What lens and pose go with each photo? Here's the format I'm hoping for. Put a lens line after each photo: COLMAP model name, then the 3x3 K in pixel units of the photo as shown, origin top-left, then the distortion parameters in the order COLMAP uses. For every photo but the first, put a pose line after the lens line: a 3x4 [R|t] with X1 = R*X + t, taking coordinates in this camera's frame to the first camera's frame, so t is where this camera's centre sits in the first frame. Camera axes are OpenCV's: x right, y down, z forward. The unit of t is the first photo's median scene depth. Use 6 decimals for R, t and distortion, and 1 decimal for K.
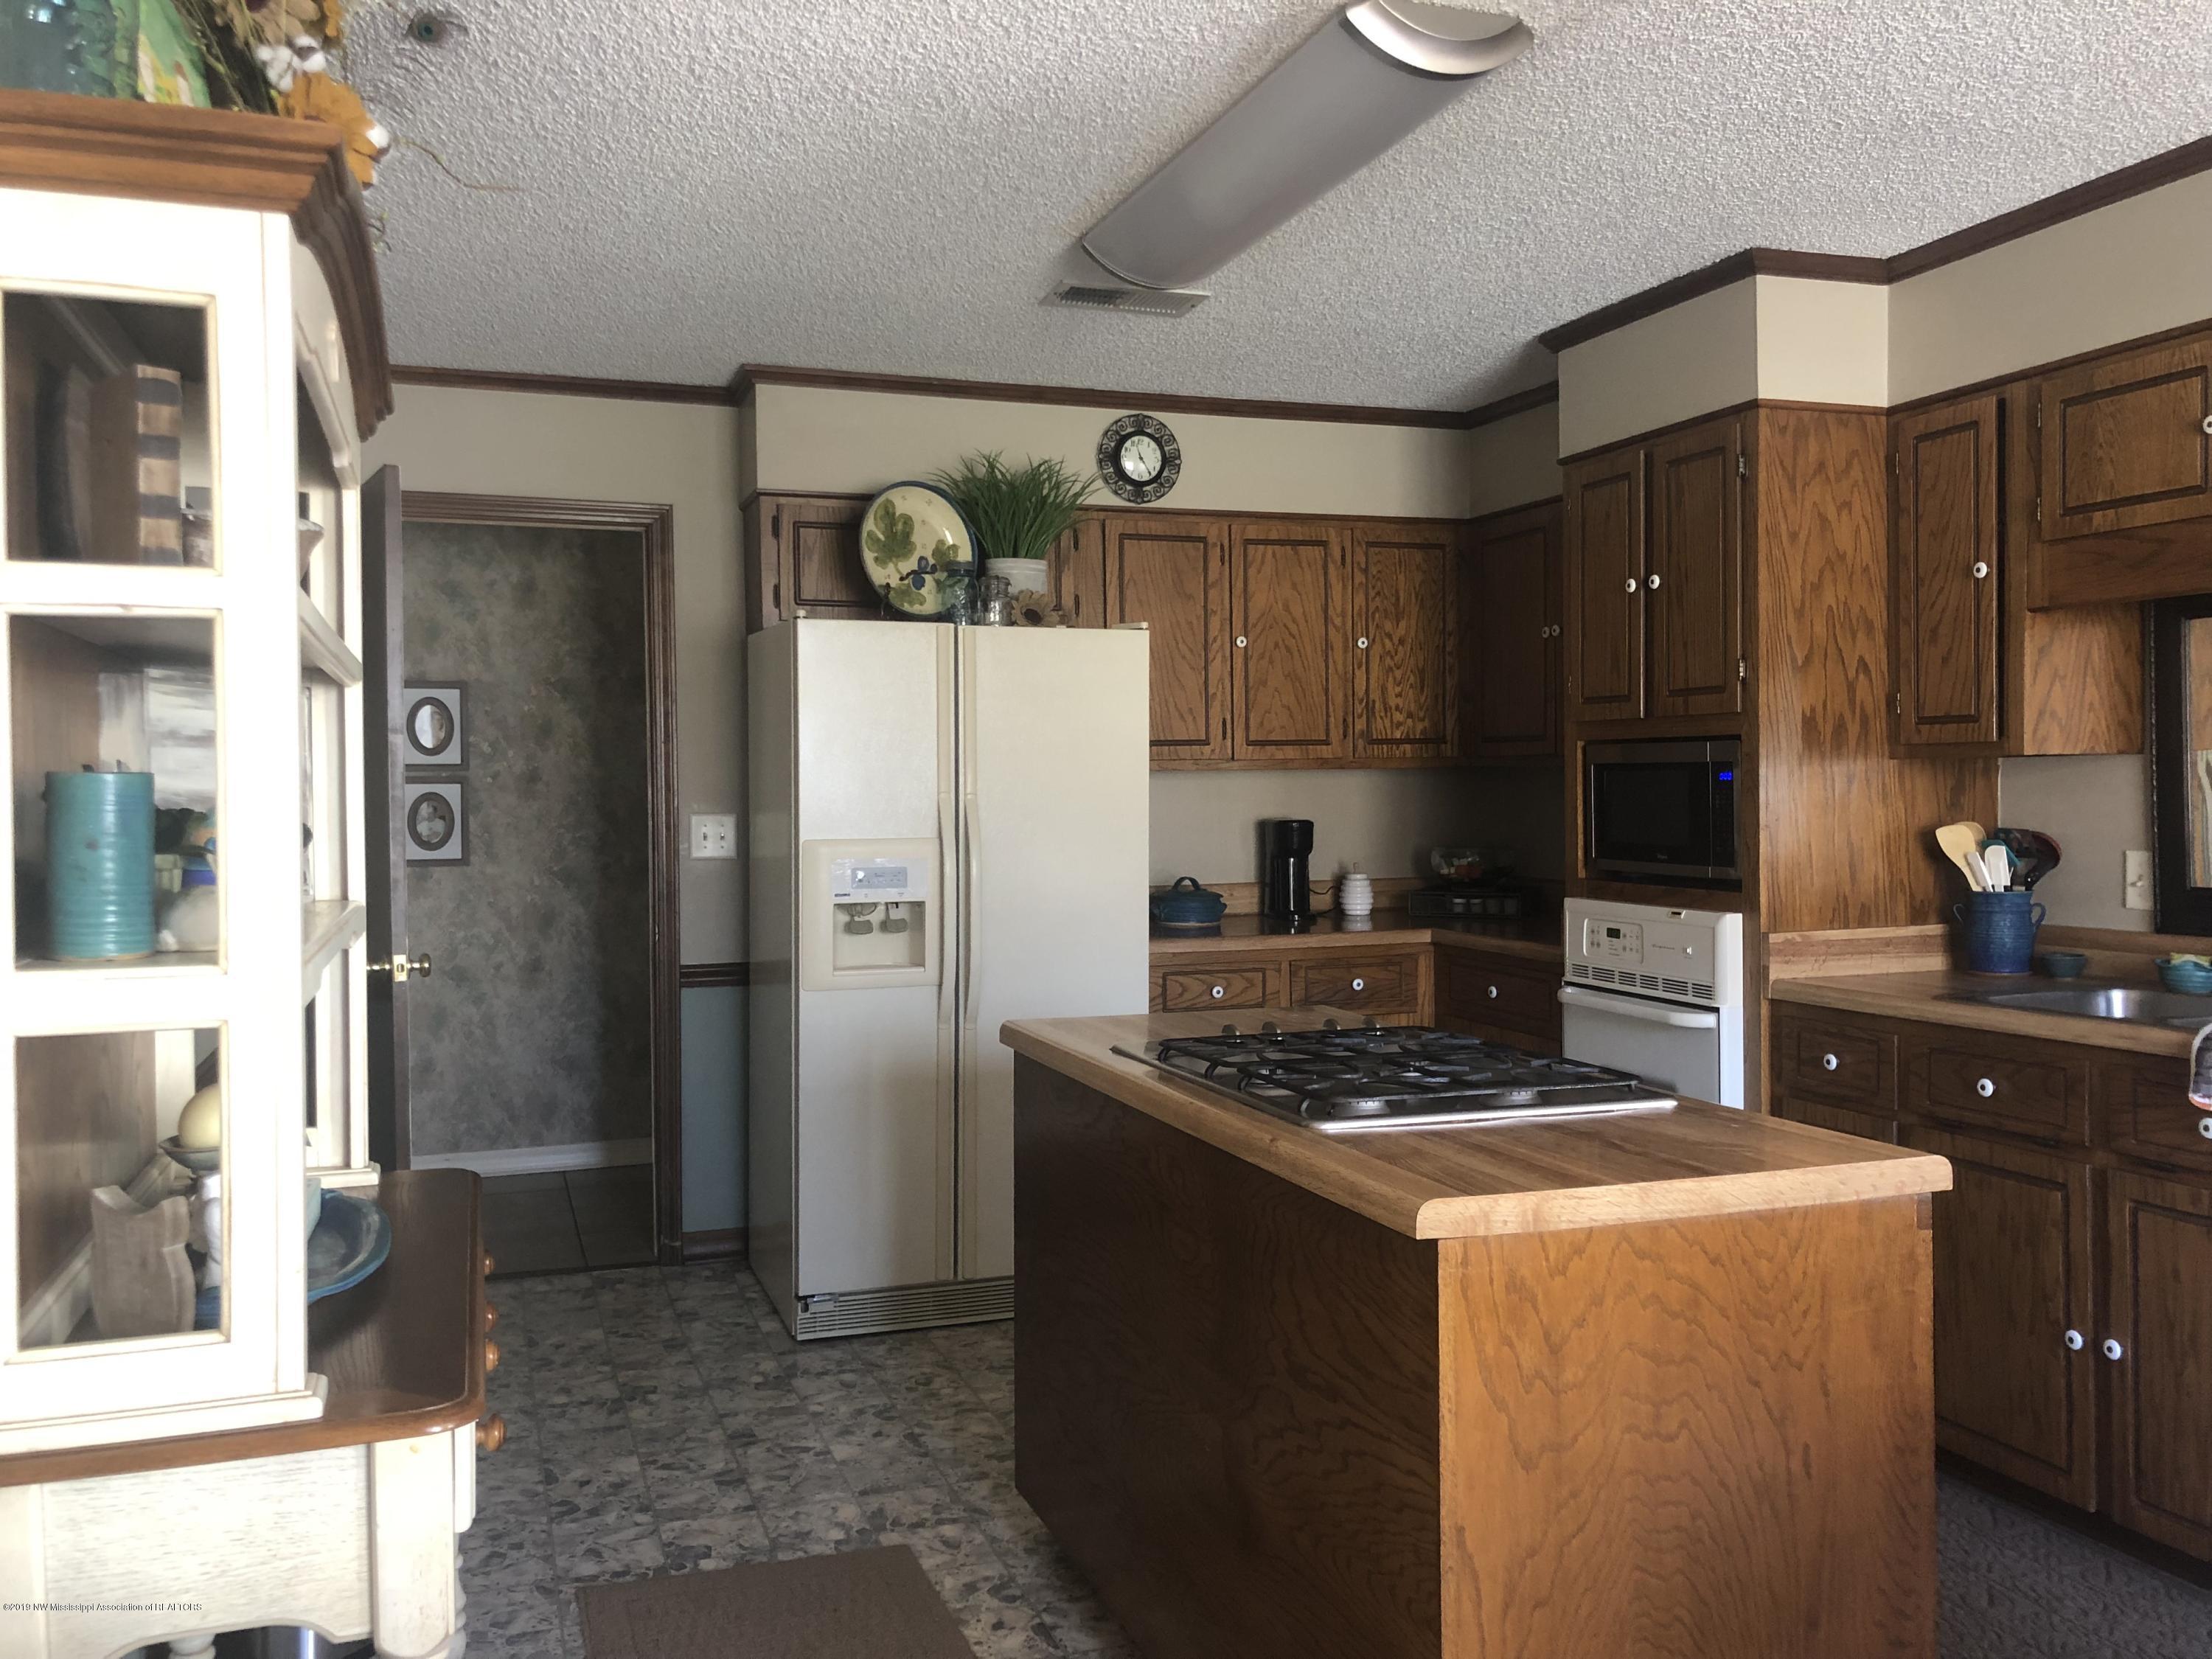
lens RADIAL K [[1812.5, 0, 1099.7], [0, 1812.5, 825.0], [0, 0, 1]] dist [0.014158, -0.004077]
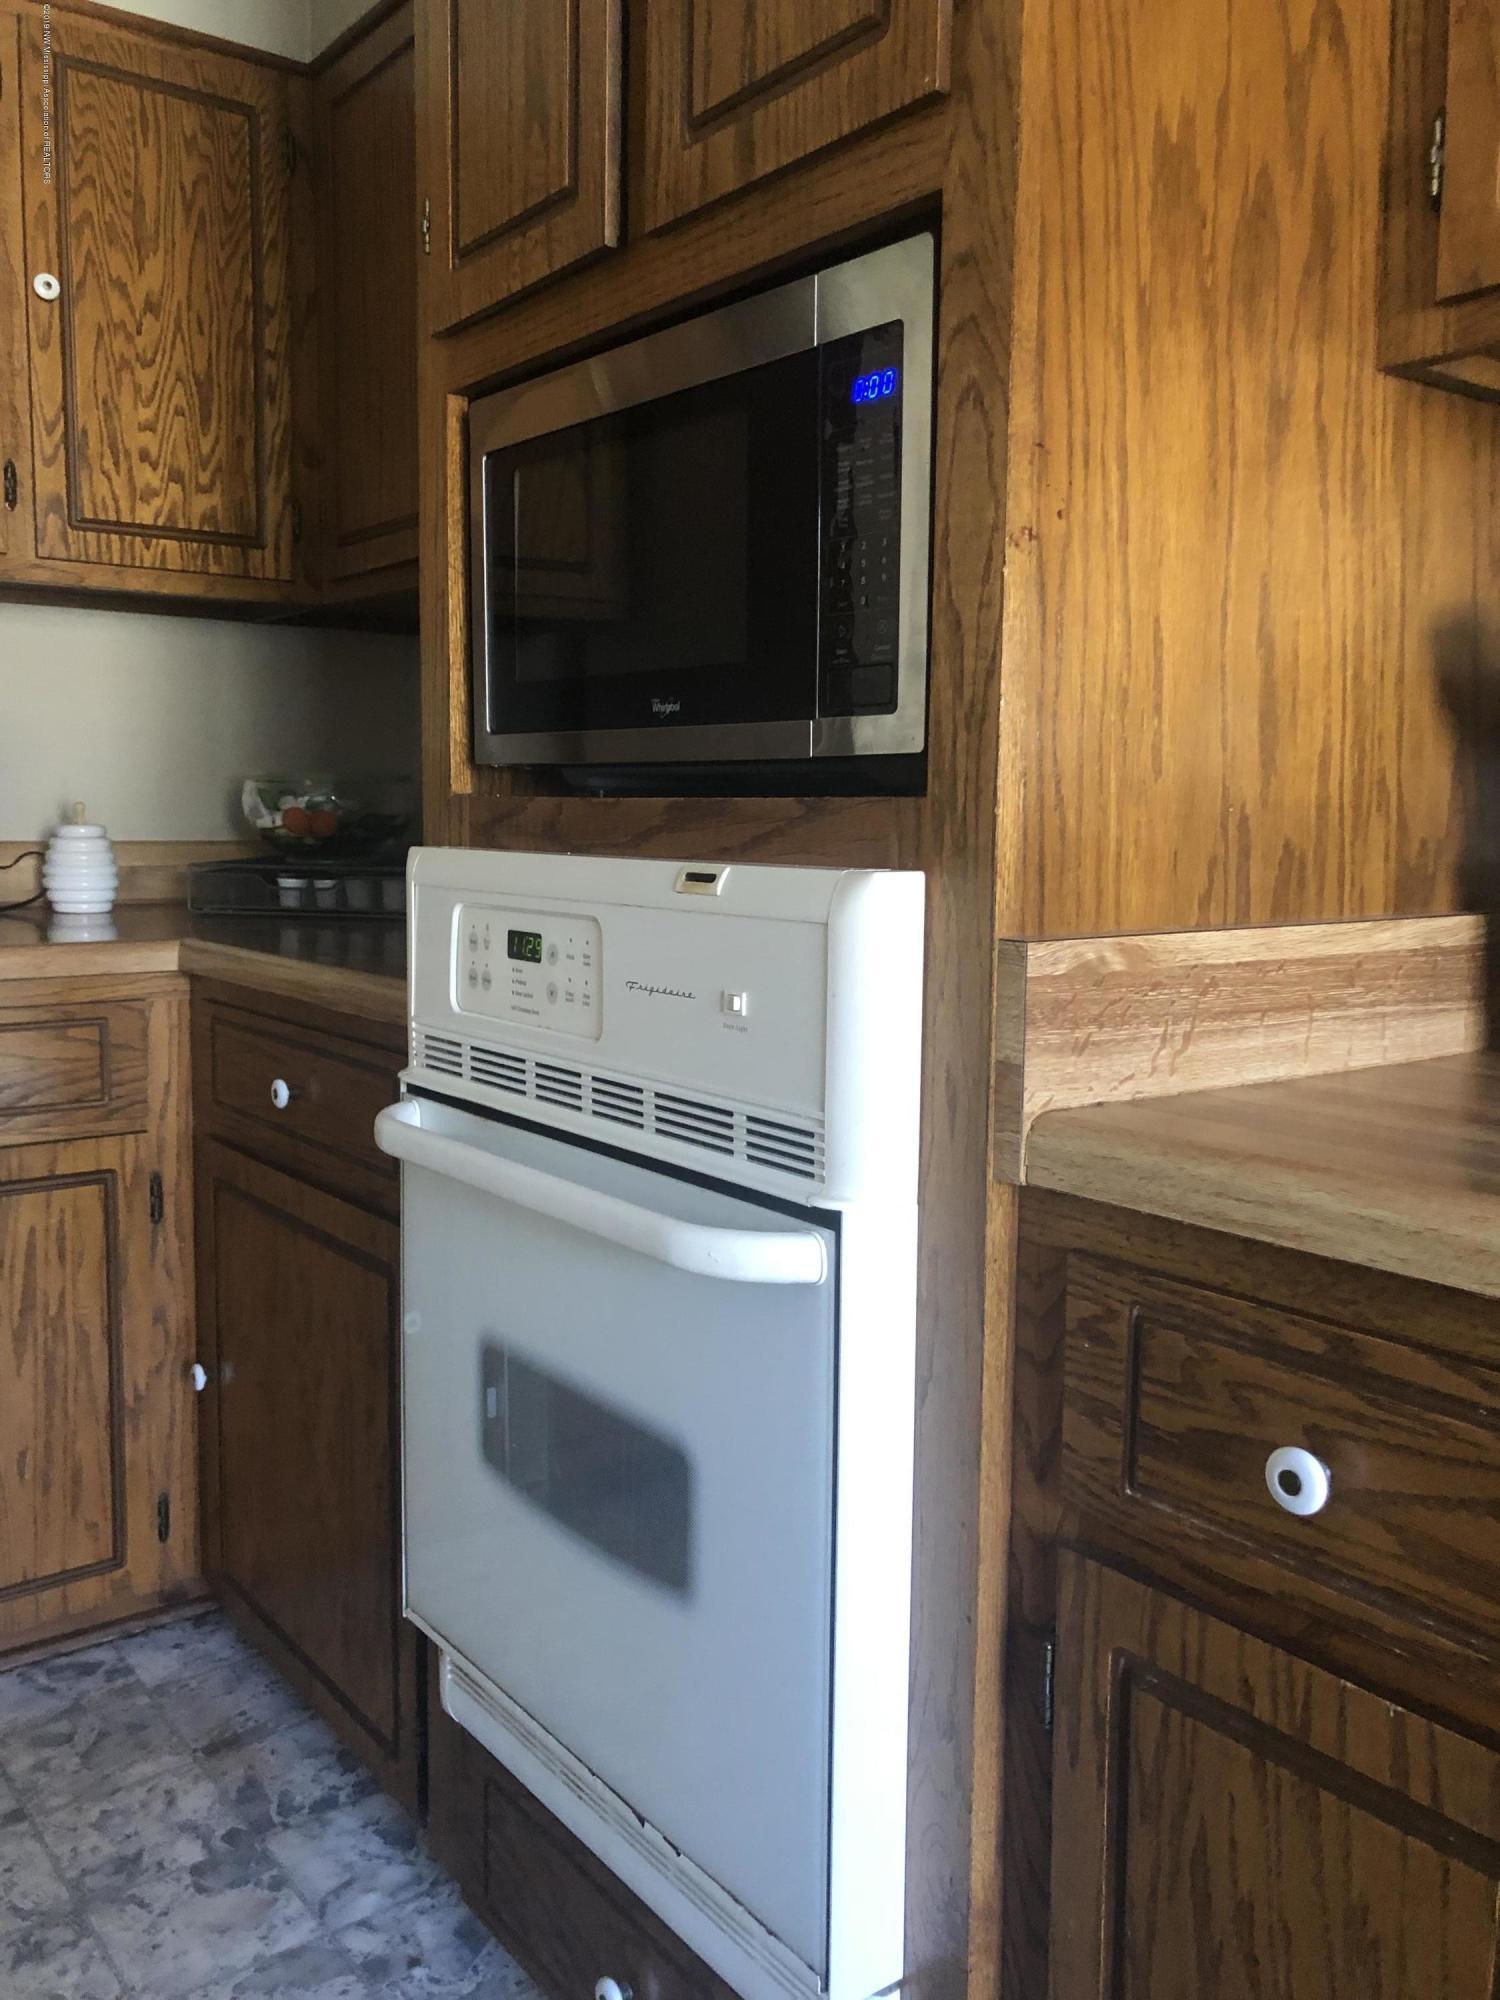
lens RADIAL K [[1638.8, 0, 748.6], [0, 1638.8, 1001.9], [0, 0, 1]] dist [0.014158, -0.004077]
pose [[0.951181, -0.010274, 0.308463, 0.229900], [-0.016925, 0.996205, 0.085371, 0.043650], [-0.308170, -0.086424, 0.947398, 0.704728]]
